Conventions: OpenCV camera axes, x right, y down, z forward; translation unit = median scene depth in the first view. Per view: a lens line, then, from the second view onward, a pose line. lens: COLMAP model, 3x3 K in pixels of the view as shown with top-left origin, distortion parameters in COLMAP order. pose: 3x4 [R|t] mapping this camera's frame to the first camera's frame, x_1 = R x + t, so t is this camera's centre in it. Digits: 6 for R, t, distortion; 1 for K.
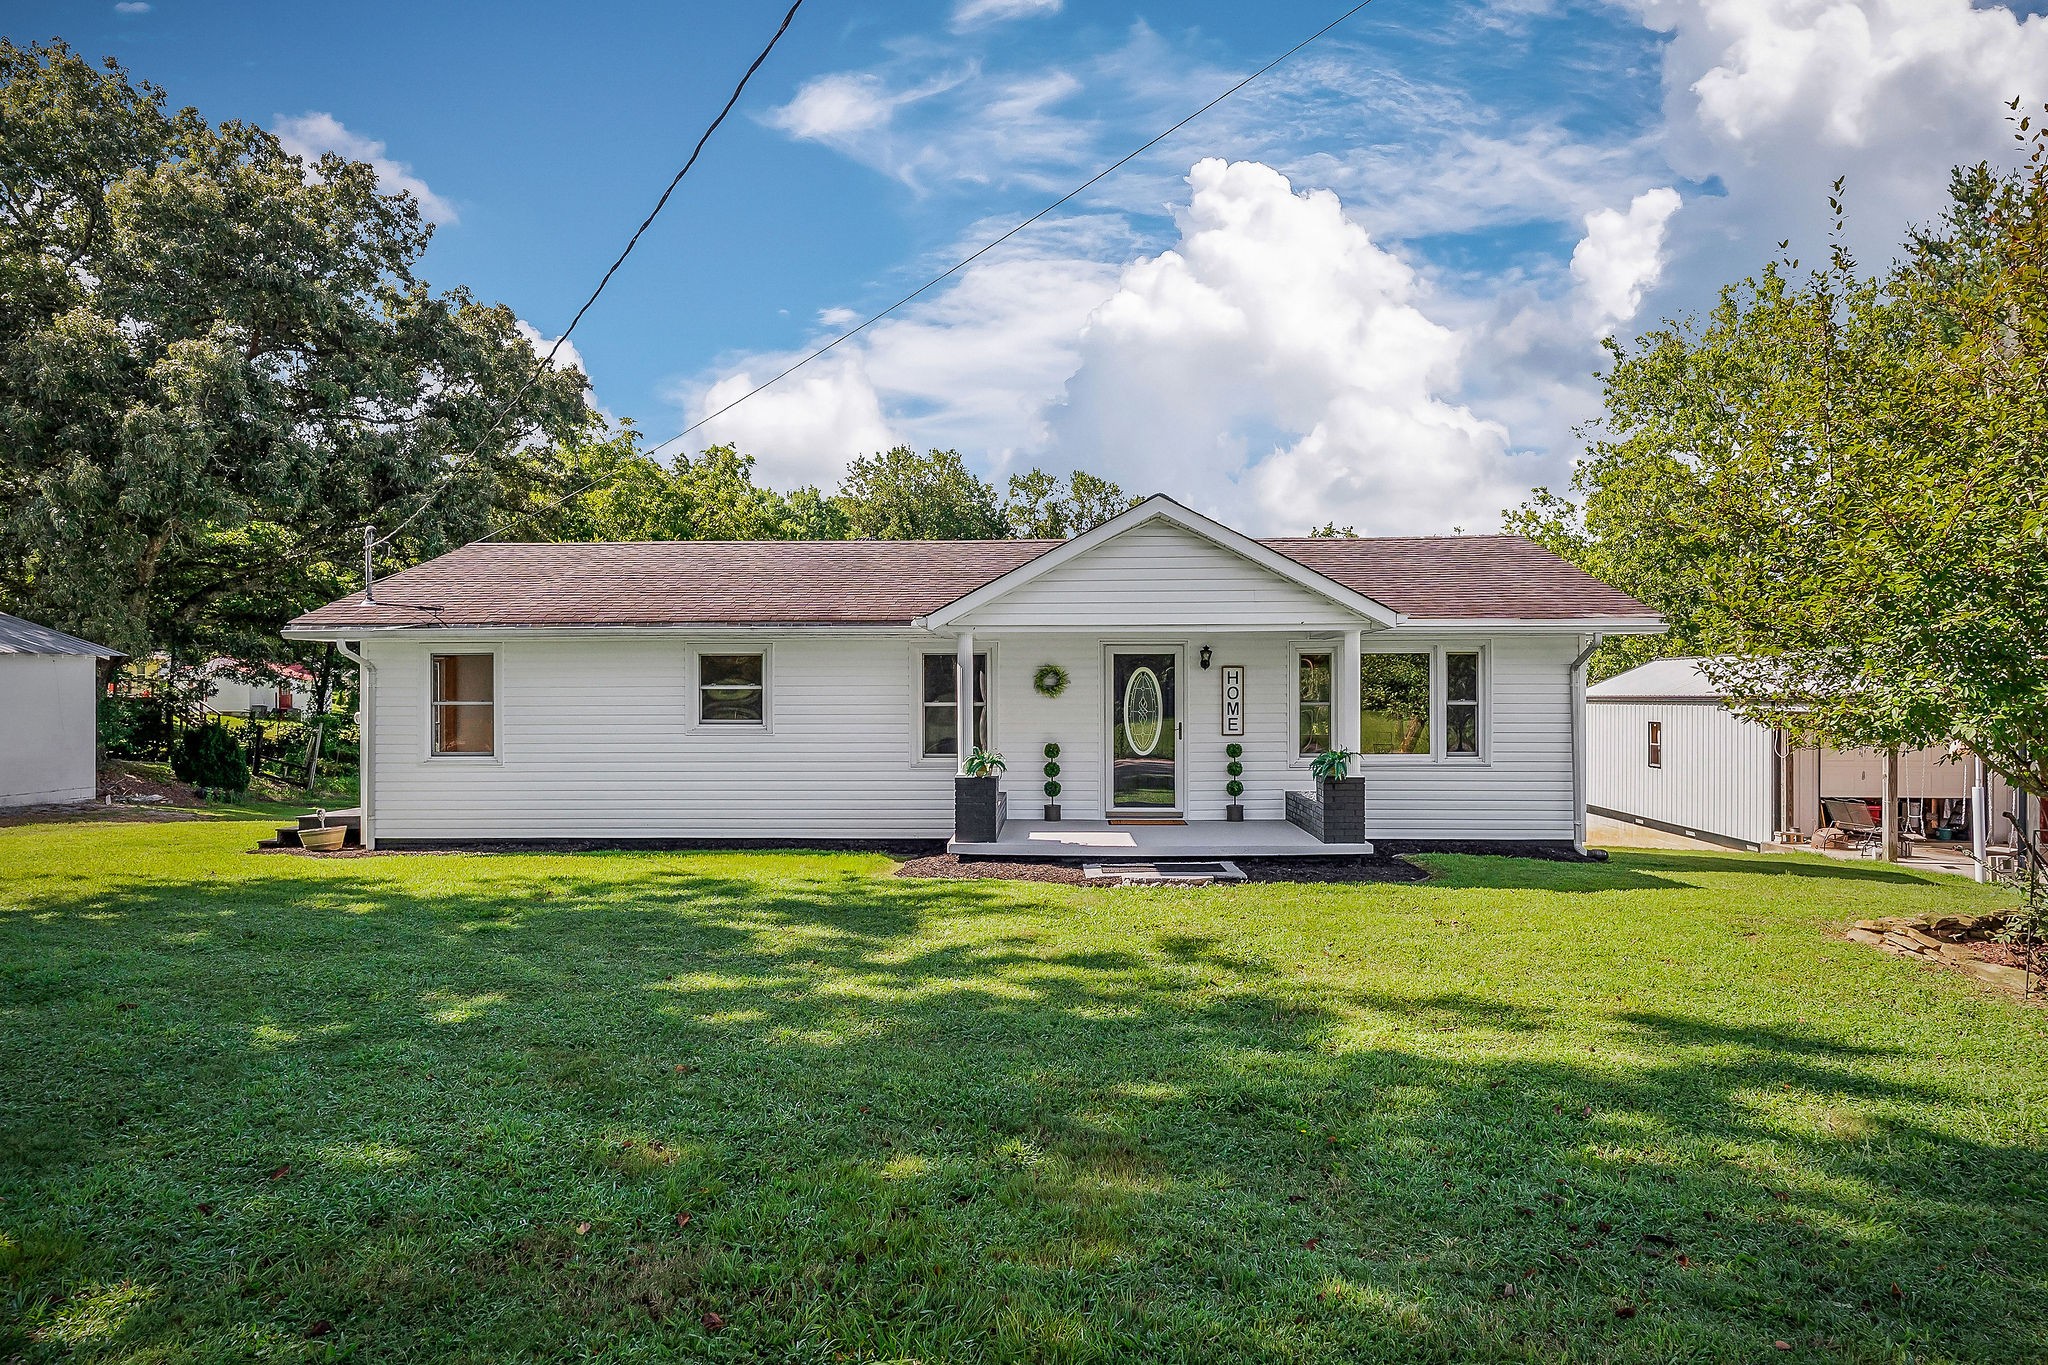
lens RADIAL K [[1109.3, 0, 999.9], [0, 1109.3, 689.1], [0, 0, 1]] dist [-0.000562, 0.000103]
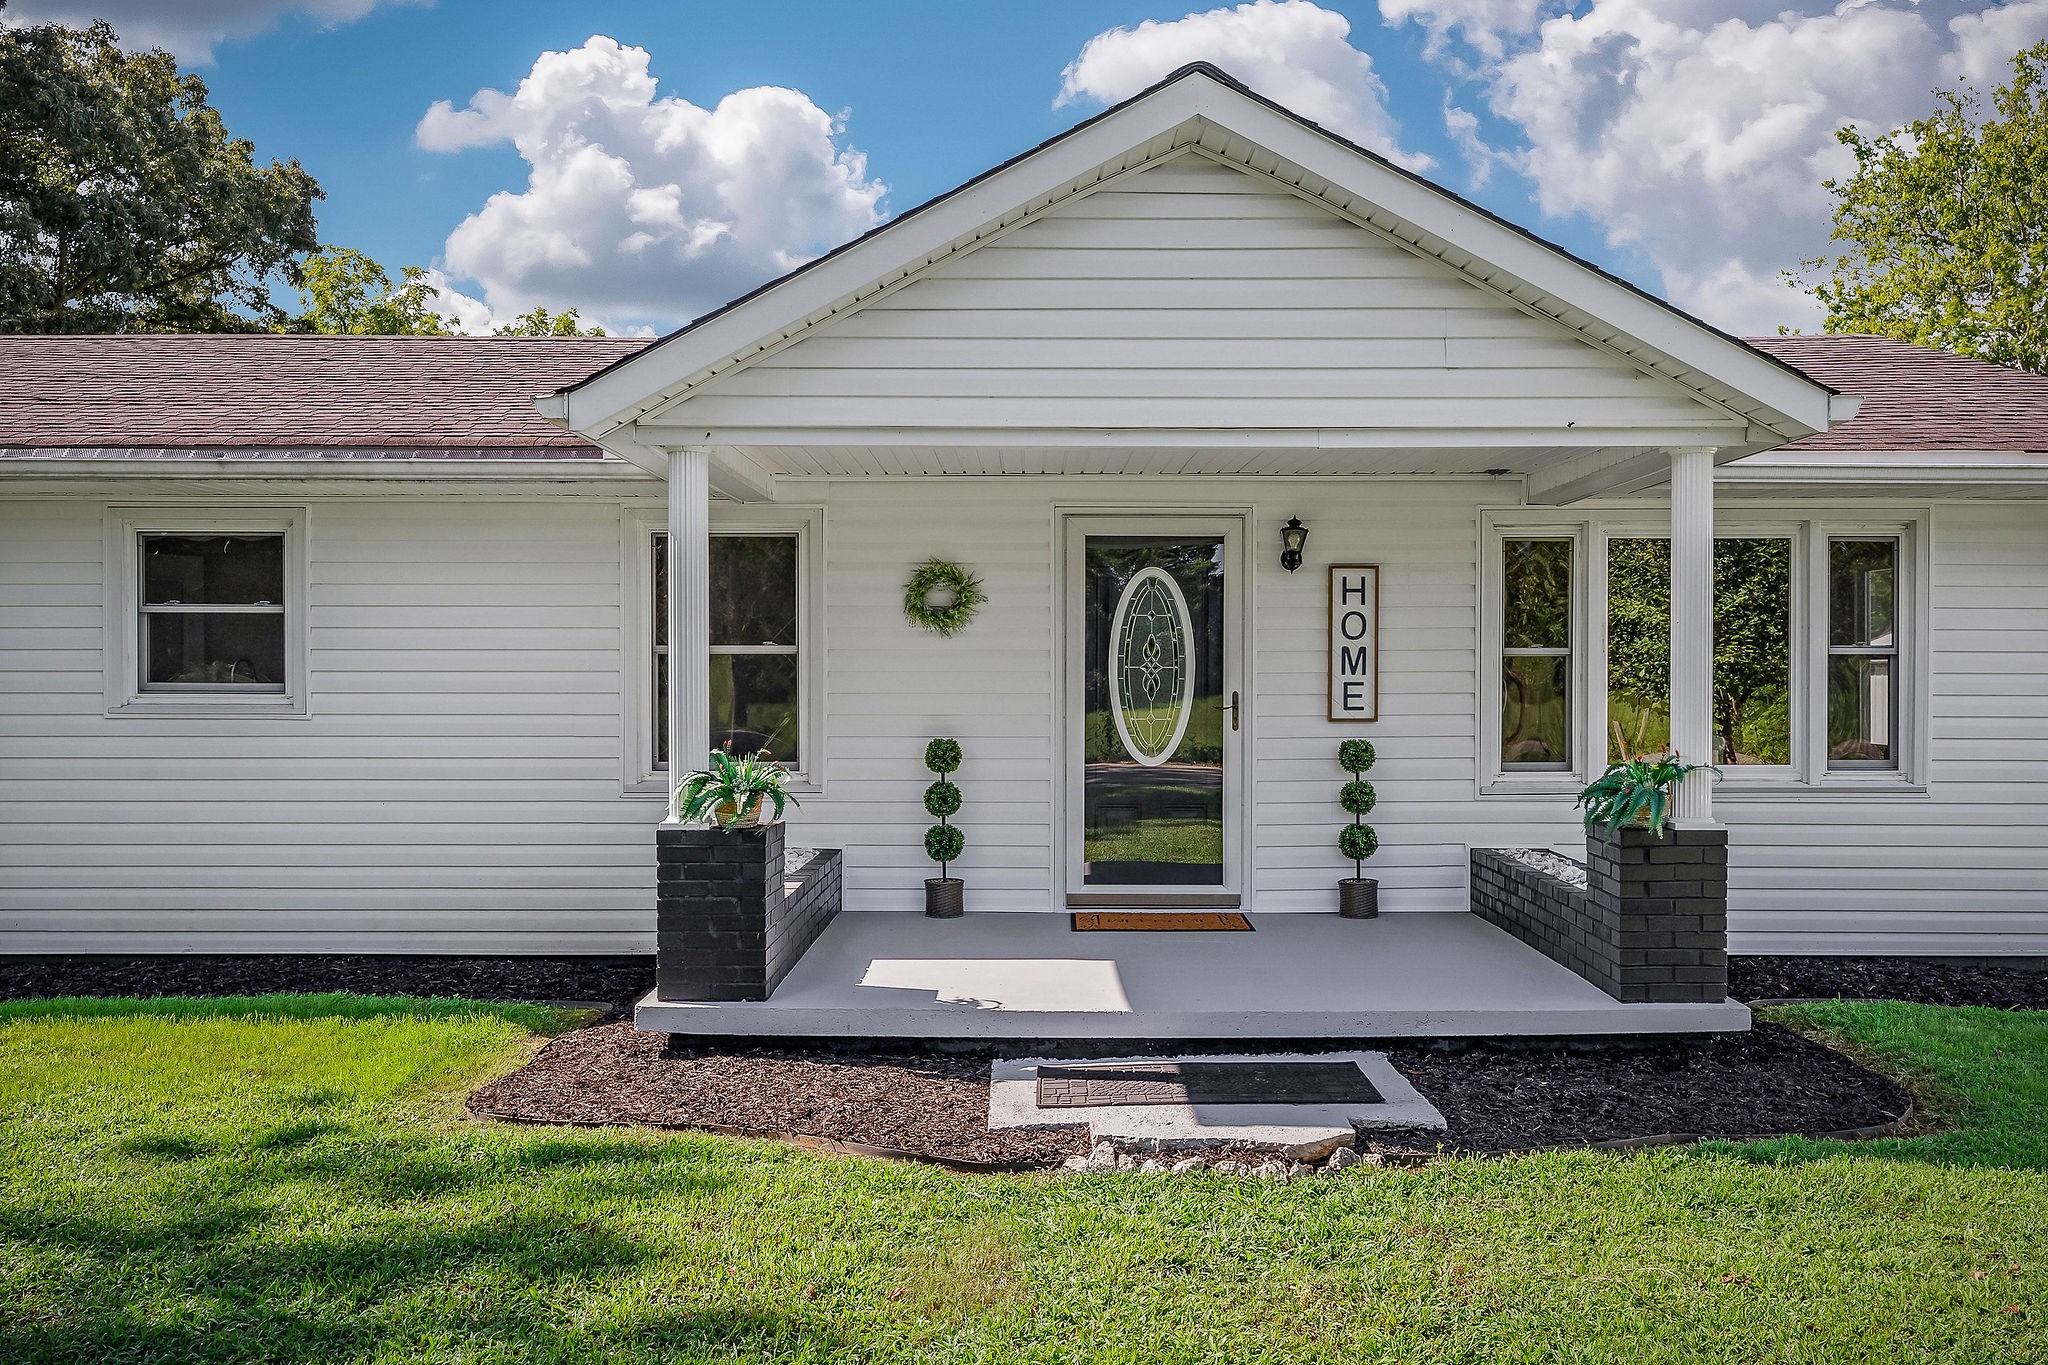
lens RADIAL K [[1573.5, 0, 1044.8], [0, 1573.5, 682.8], [0, 0, 1]] dist [0.005236, 0.002264]
pose [[0.997986, 0.003701, 0.063323, 0.047953], [-0.004773, 0.999848, 0.016784, 0.016529], [-0.063251, -0.017053, 0.997852, 0.383190]]
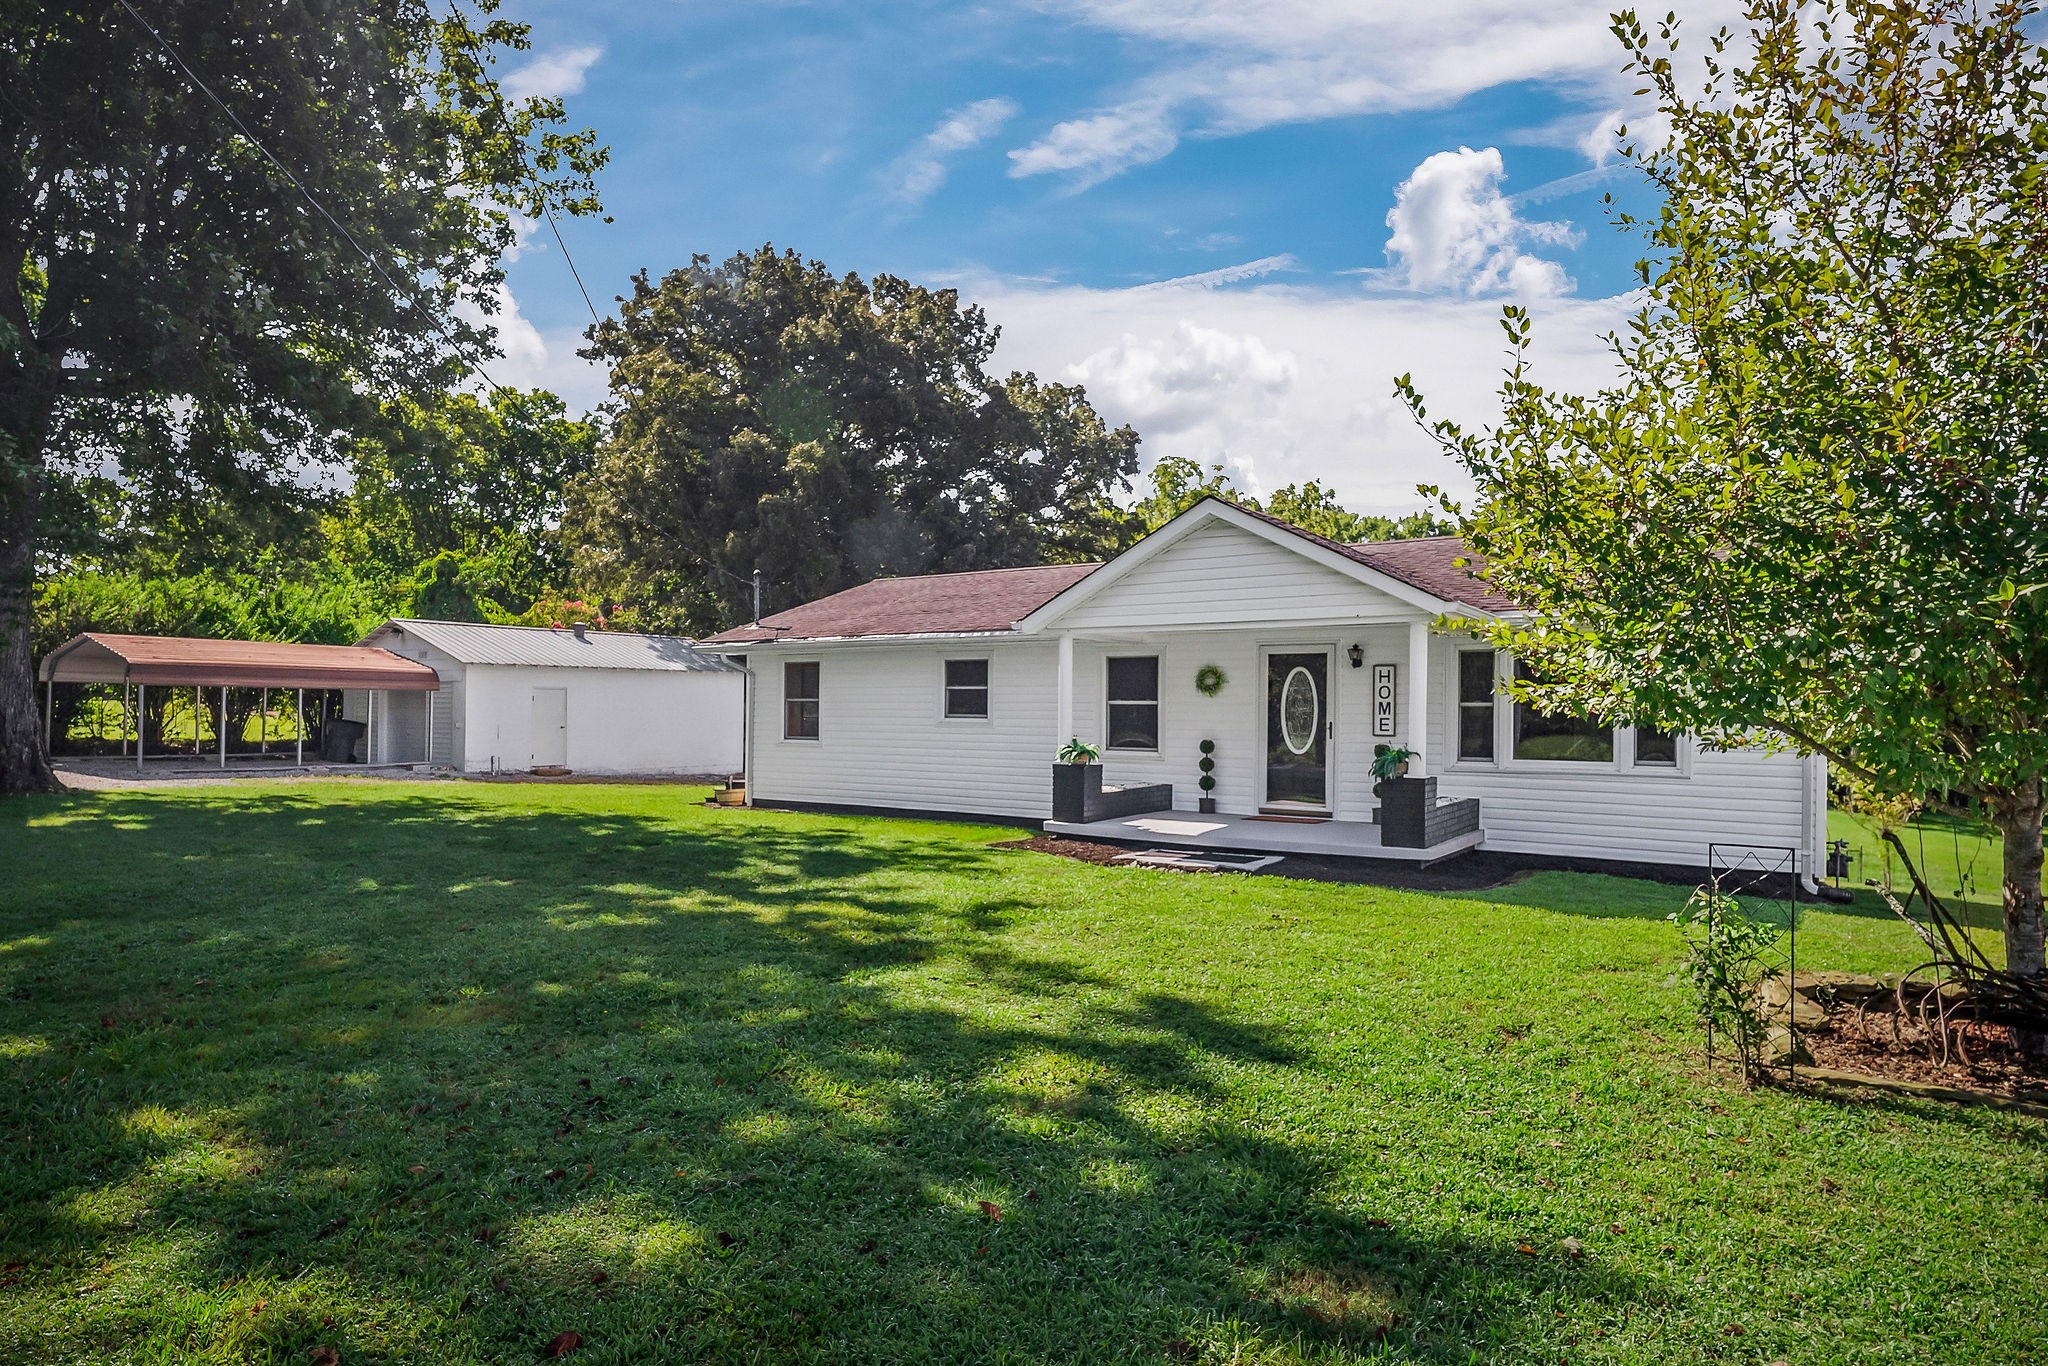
lens RADIAL K [[1020.7, 0, 1019.2], [0, 1020.7, 679.2], [0, 0, 1]] dist [-0.003777, -0.000353]
pose [[0.880563, -0.002809, -0.473921, 0.352077], [-0.008806, 0.999713, -0.022288, 0.014737], [0.473848, 0.023799, 0.880285, 0.060275]]
